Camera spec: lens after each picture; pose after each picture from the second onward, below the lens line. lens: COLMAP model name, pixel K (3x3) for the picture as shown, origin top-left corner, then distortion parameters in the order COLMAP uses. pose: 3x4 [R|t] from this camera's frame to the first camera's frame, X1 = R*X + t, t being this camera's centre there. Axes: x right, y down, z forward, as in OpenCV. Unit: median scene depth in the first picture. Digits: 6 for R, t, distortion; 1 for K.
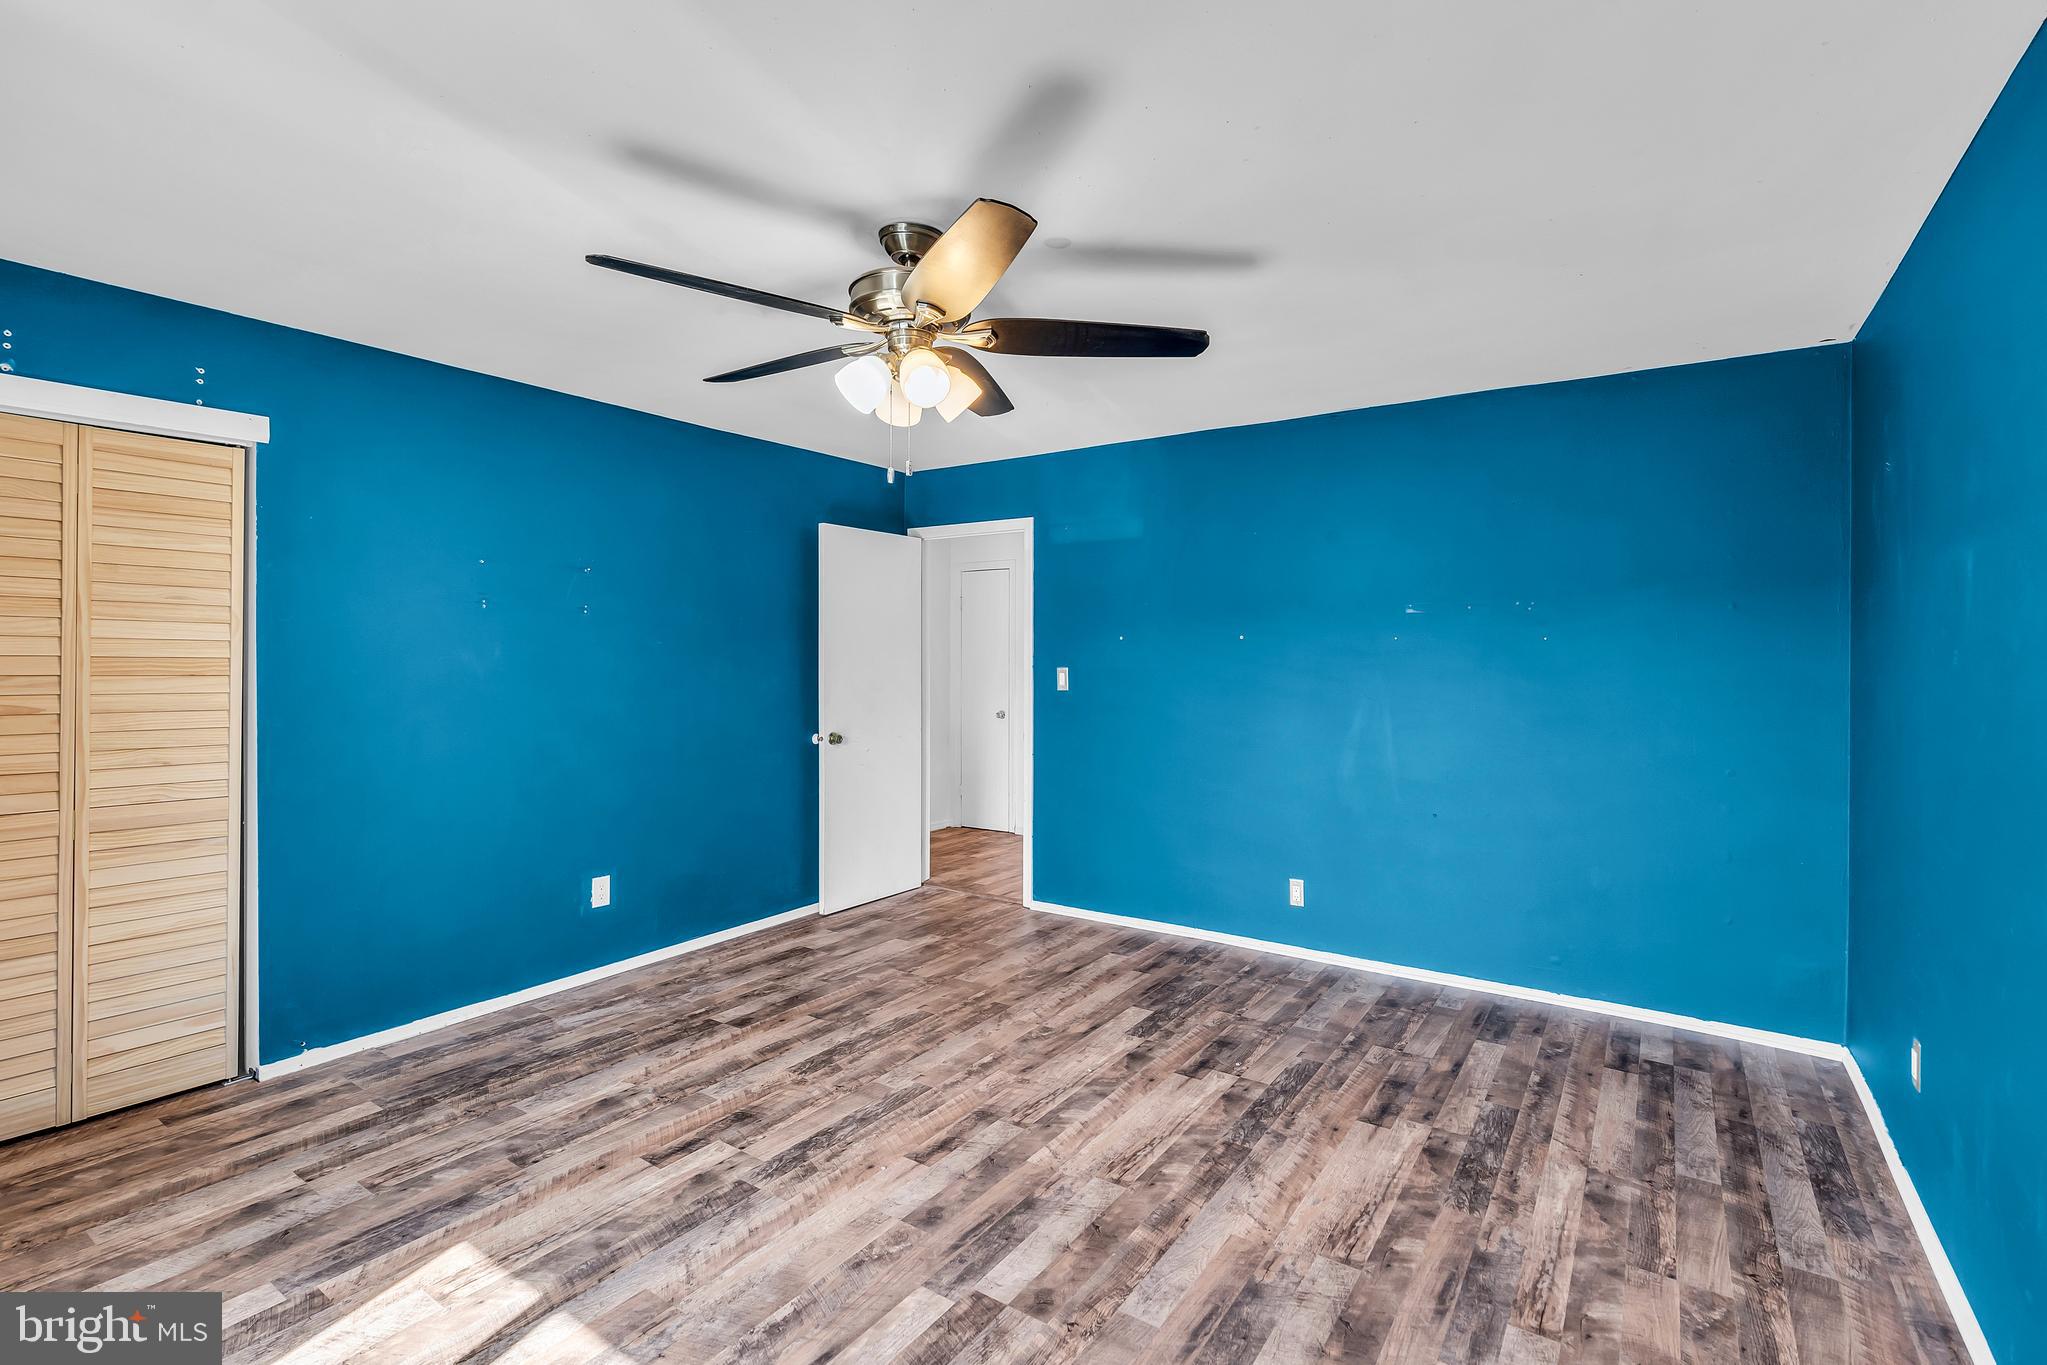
lens RADIAL K [[943.6, 0, 1034.3], [0, 943.6, 662.9], [0, 0, 1]] dist [-0.003576, 0.000824]
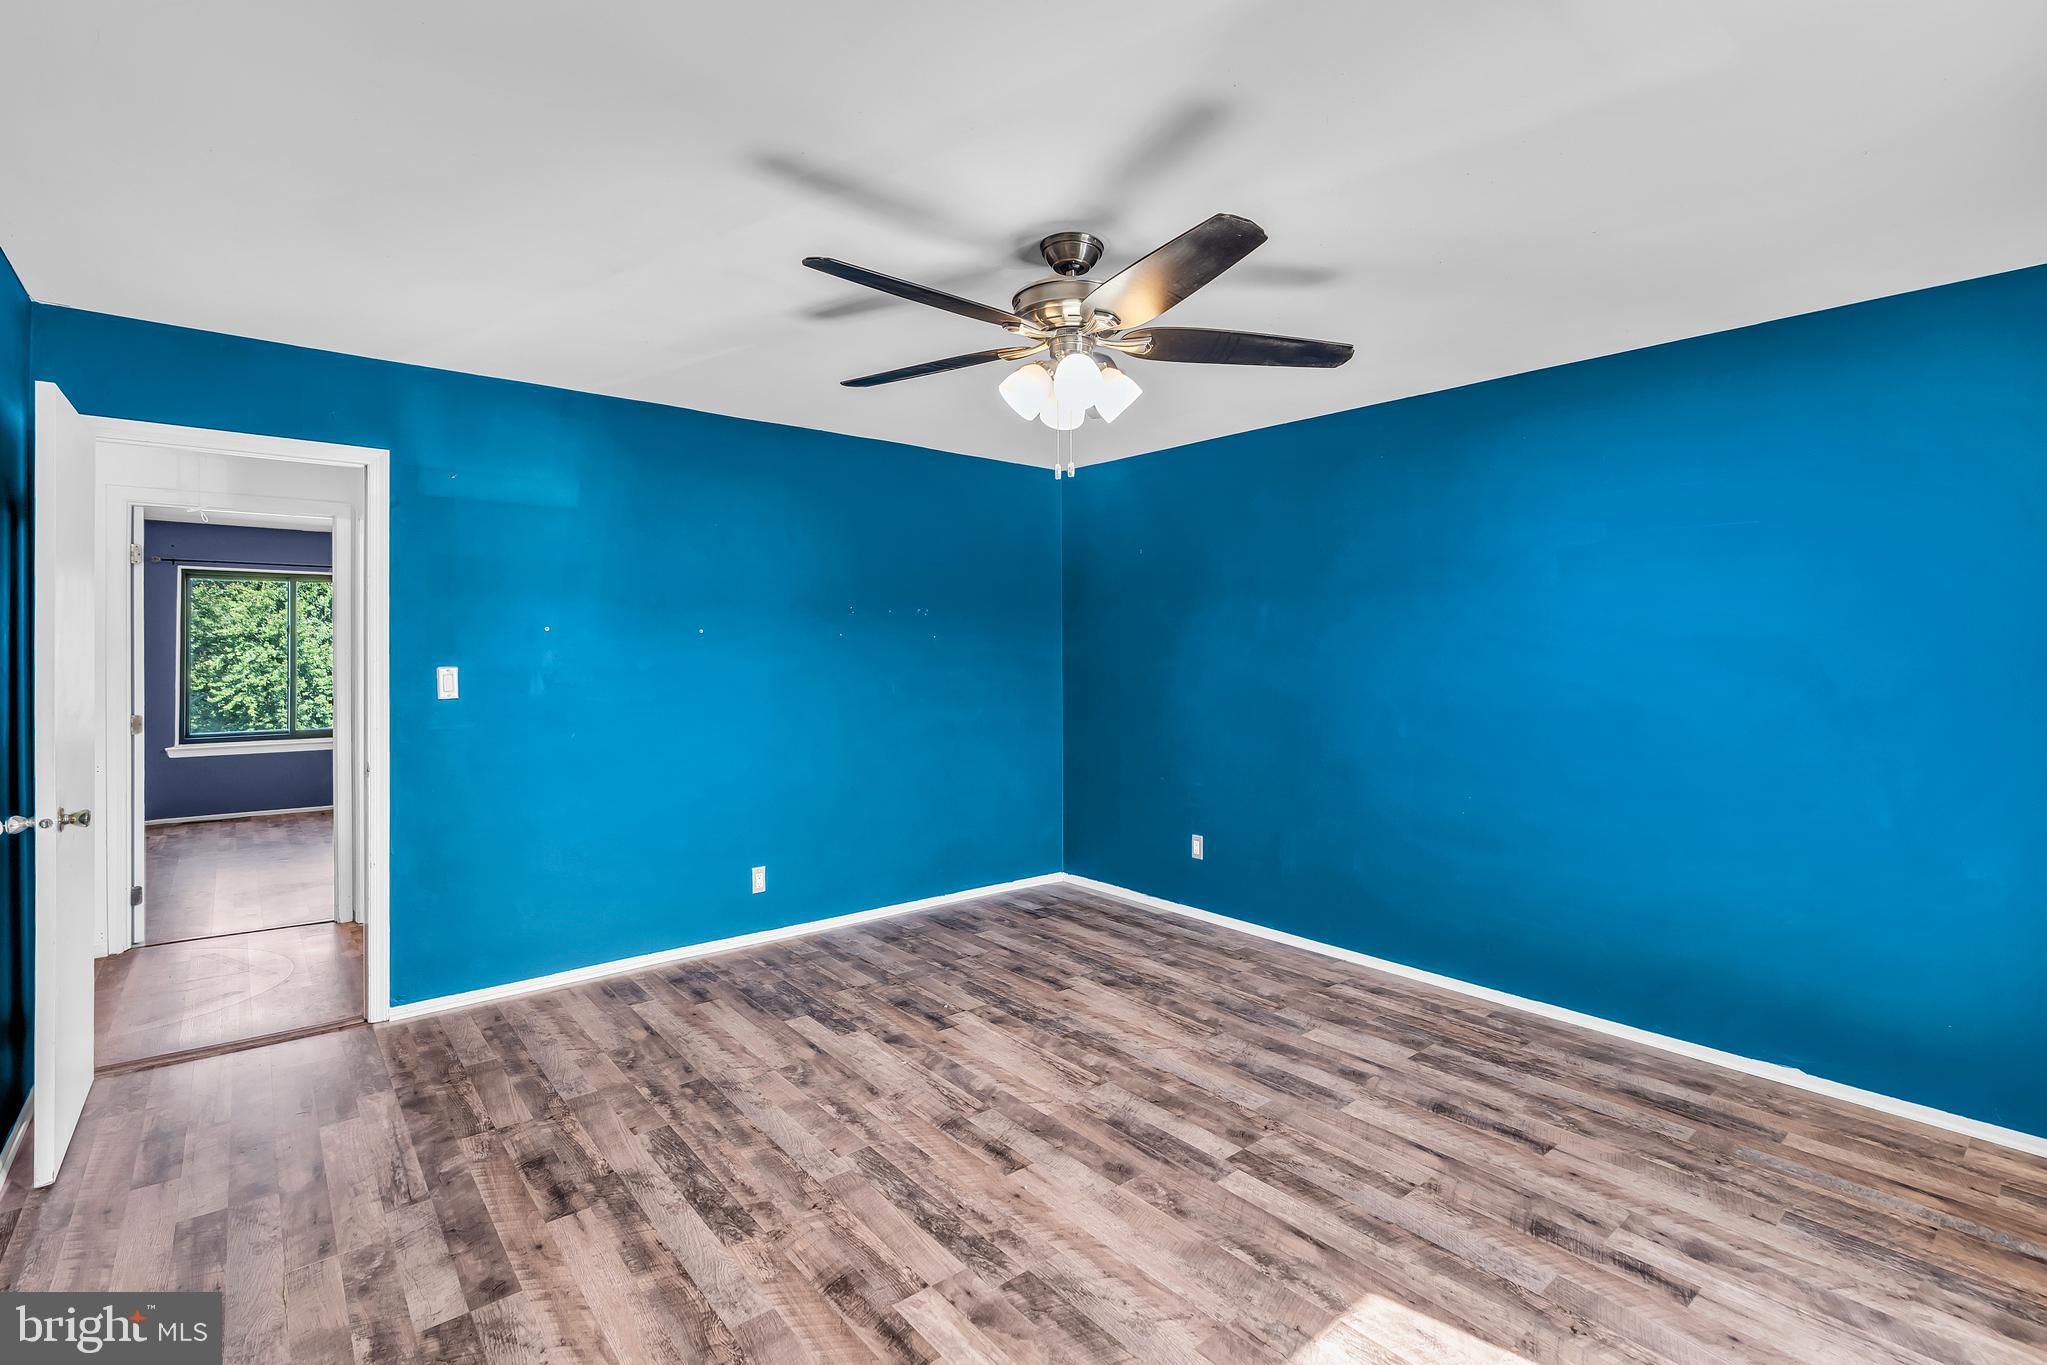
lens RADIAL K [[944.7, 0, 1043.6], [0, 944.7, 639.1], [0, 0, 1]] dist [-0.000933, 0.000599]
pose [[0.262803, 0.010152, 0.964796, -0.968086], [0.006419, 0.999904, -0.012269, -0.006405], [-0.964828, 0.009417, 0.262712, 0.648511]]
